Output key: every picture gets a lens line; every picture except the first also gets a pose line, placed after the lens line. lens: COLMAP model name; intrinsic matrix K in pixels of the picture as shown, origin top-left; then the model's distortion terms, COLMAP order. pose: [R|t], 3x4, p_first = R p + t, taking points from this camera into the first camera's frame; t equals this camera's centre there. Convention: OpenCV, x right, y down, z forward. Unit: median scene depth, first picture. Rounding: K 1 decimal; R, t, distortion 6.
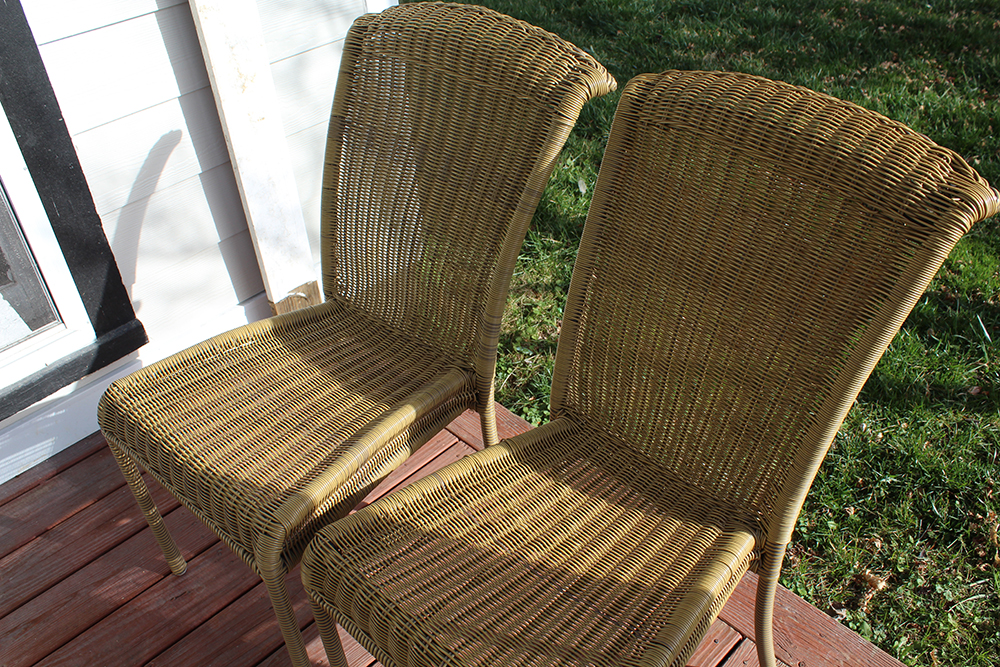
lens RADIAL K [[887.2, 0, 502.0], [0, 887.2, 338.3], [0, 0, 1]] dist [-0.097207, 0.032384]
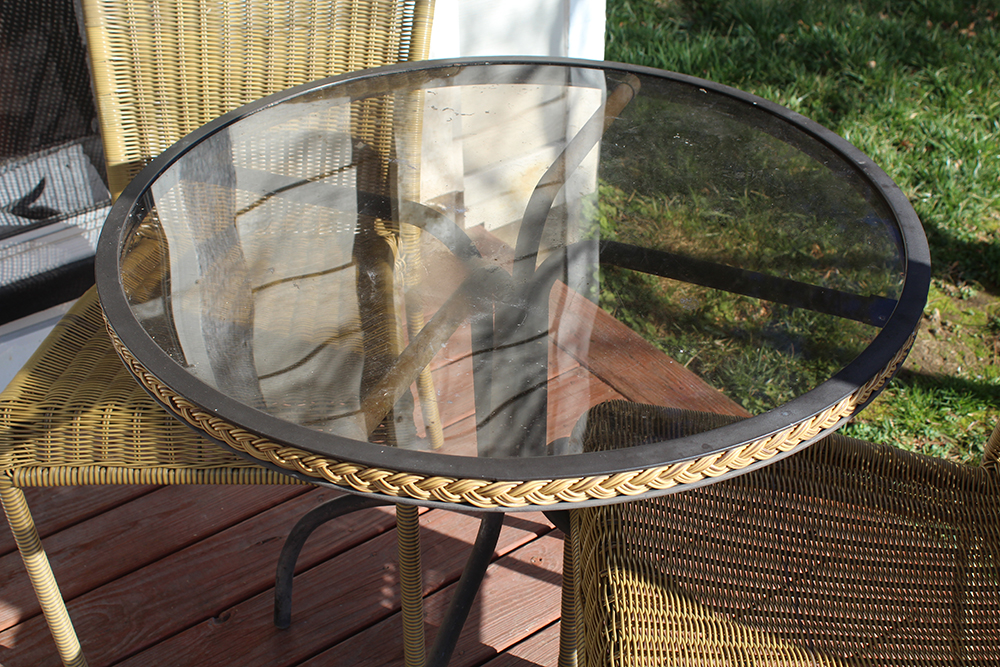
lens RADIAL K [[1319.6, 0, 496.9], [0, 1319.6, 335.0], [0, 0, 1]] dist [-0.005652, 0.000000]
pose [[0.988172, 0.118226, -0.097668, -0.039150], [-0.123003, 0.991412, -0.044414, 0.074987], [0.091578, 0.055902, 0.994228, -0.093134]]
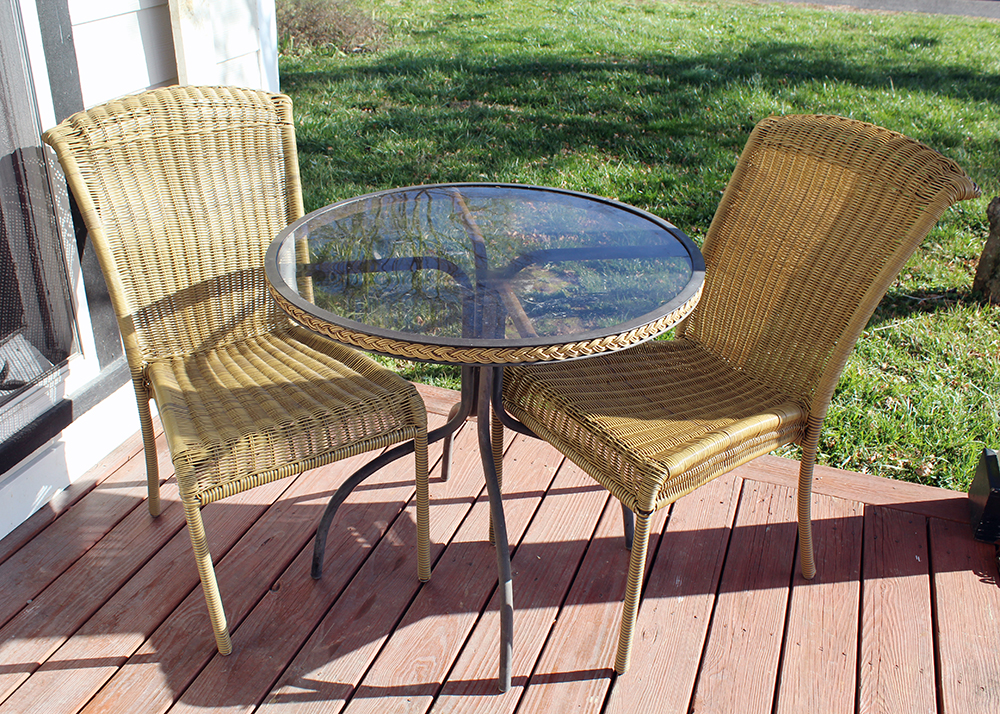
lens RADIAL K [[982.2, 0, 471.0], [0, 982.2, 379.4], [0, 0, 1]] dist [-0.078974, 0.000000]
pose [[0.912356, -0.152034, 0.380120, -0.317230], [0.208667, 0.971522, -0.112265, 0.155359], [-0.352227, 0.181744, 0.918099, -0.192193]]
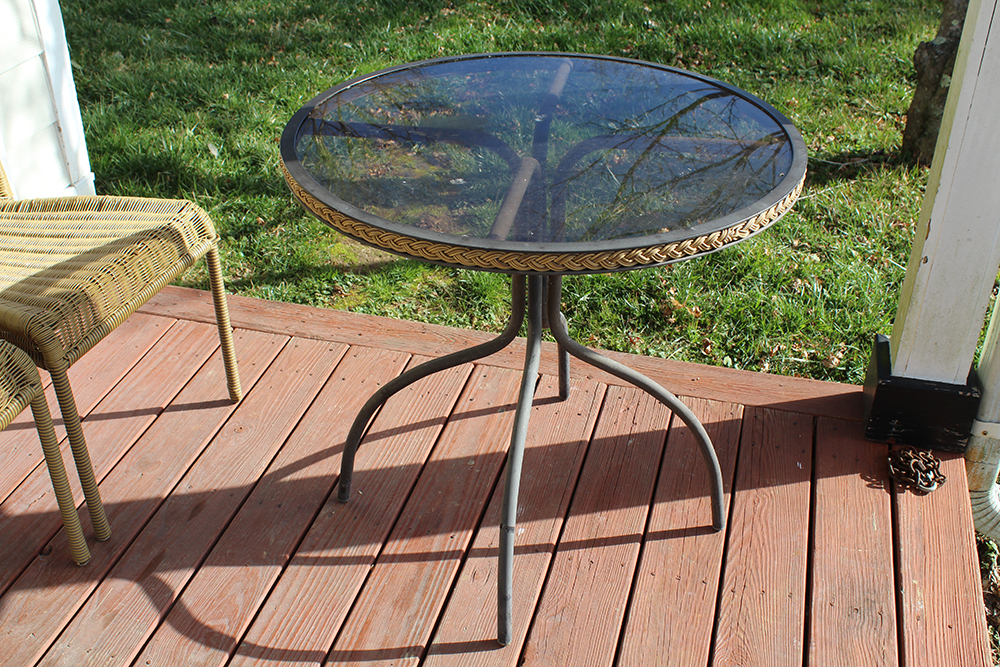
lens RADIAL K [[1128.7, 0, 495.9], [0, 1128.7, 333.4], [0, 0, 1]] dist [-0.070358, 0.000000]
pose [[0.868300, -0.225874, 0.441630, -0.237267], [0.273224, 0.960862, -0.045755, 0.170742], [-0.414010, 0.160393, 0.896030, -0.210848]]
